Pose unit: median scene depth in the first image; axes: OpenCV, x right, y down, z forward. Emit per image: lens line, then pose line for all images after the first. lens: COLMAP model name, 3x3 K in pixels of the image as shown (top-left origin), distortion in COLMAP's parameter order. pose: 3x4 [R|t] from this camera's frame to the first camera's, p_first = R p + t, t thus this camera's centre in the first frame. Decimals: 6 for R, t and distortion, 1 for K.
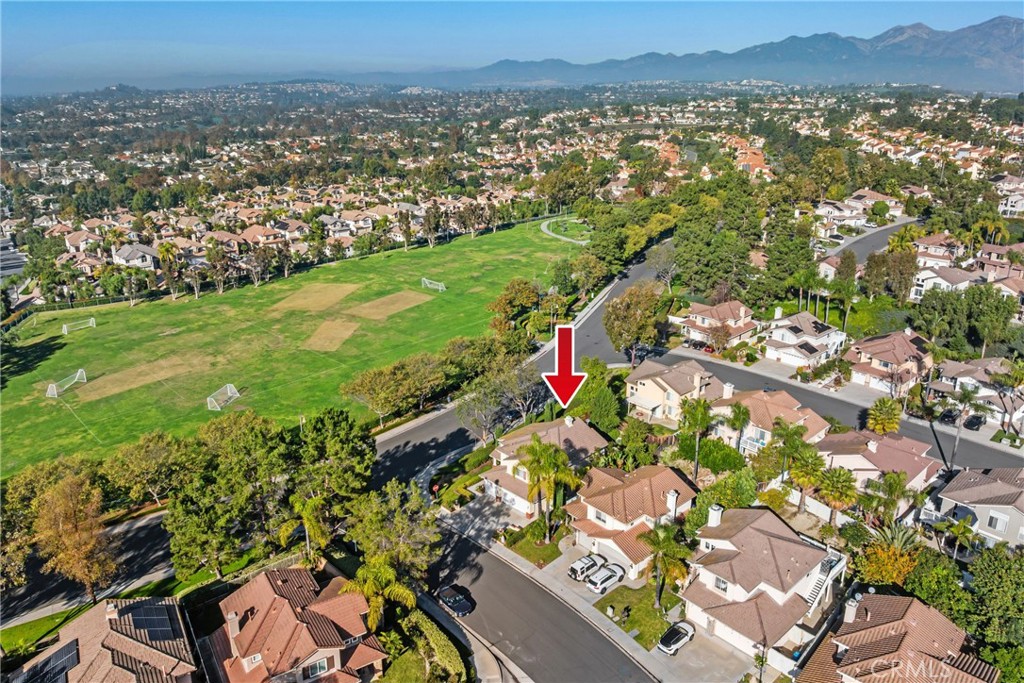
lens RADIAL K [[710.3, 0, 512.0], [0, 710.3, 341.5], [0, 0, 1]] dist [-0.038174, 0.004143]
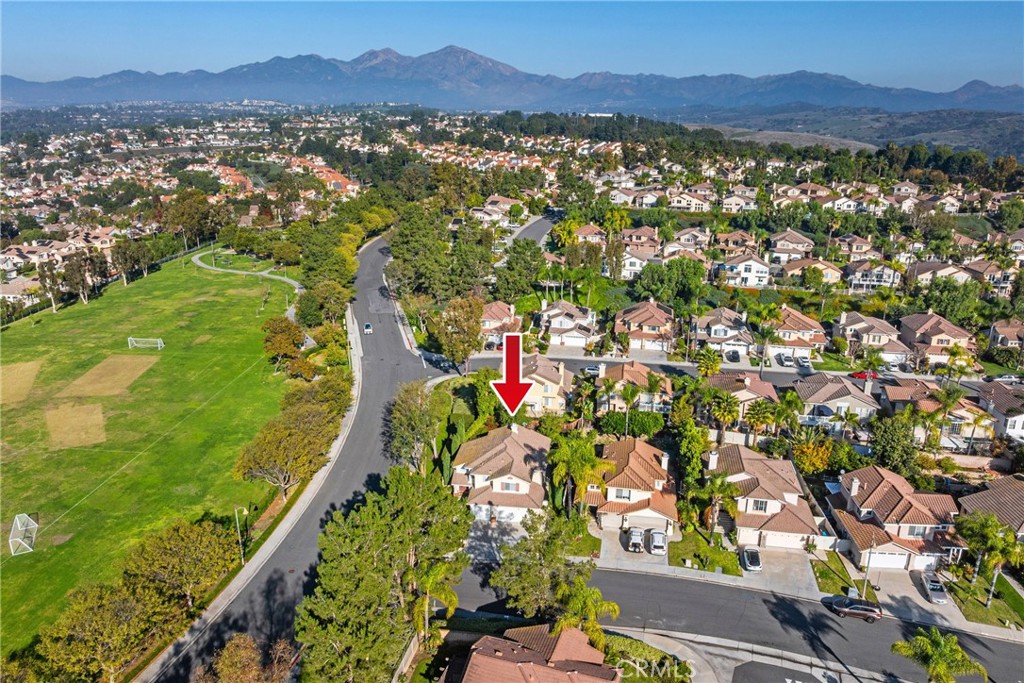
lens RADIAL K [[704.6, 0, 514.3], [0, 704.6, 382.5], [0, 0, 1]] dist [-0.037976, 0.003685]
pose [[0.784739, -0.214812, 0.581413, -0.075148], [0.198237, 0.975738, 0.092939, -0.007147], [-0.587271, 0.042324, 0.808283, 0.025771]]
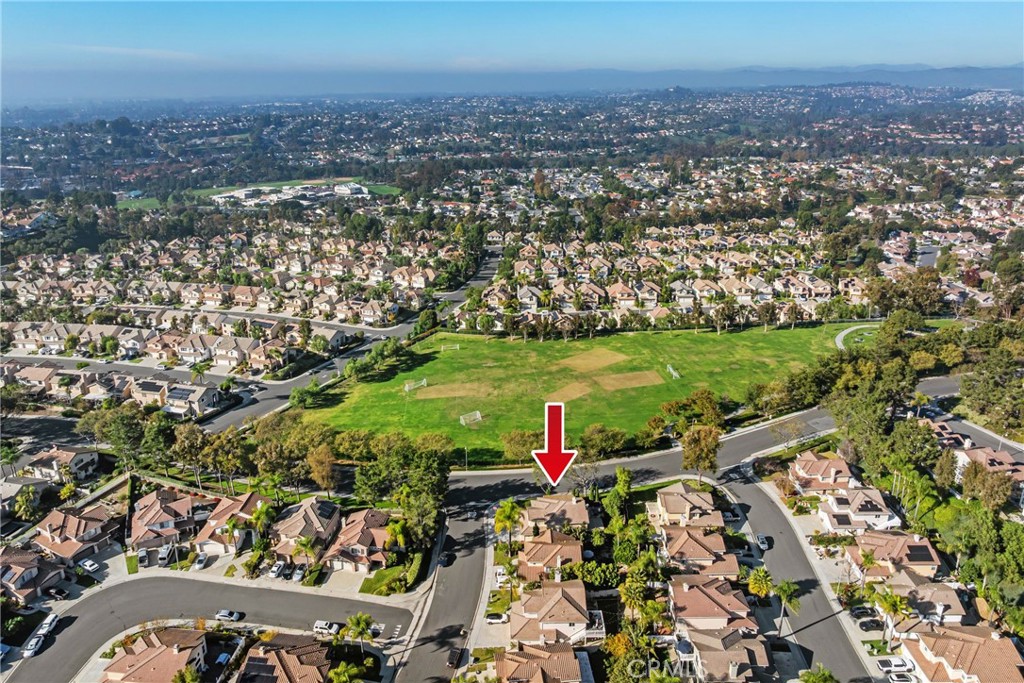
lens RADIAL K [[710.3, 0, 512.0], [0, 710.3, 341.5], [0, 0, 1]] dist [-0.038174, 0.004143]
pose [[0.746584, 0.226709, -0.625472, 0.138599], [-0.218155, 0.971590, 0.091766, -0.055289], [0.628506, 0.067939, 0.774832, -0.059712]]
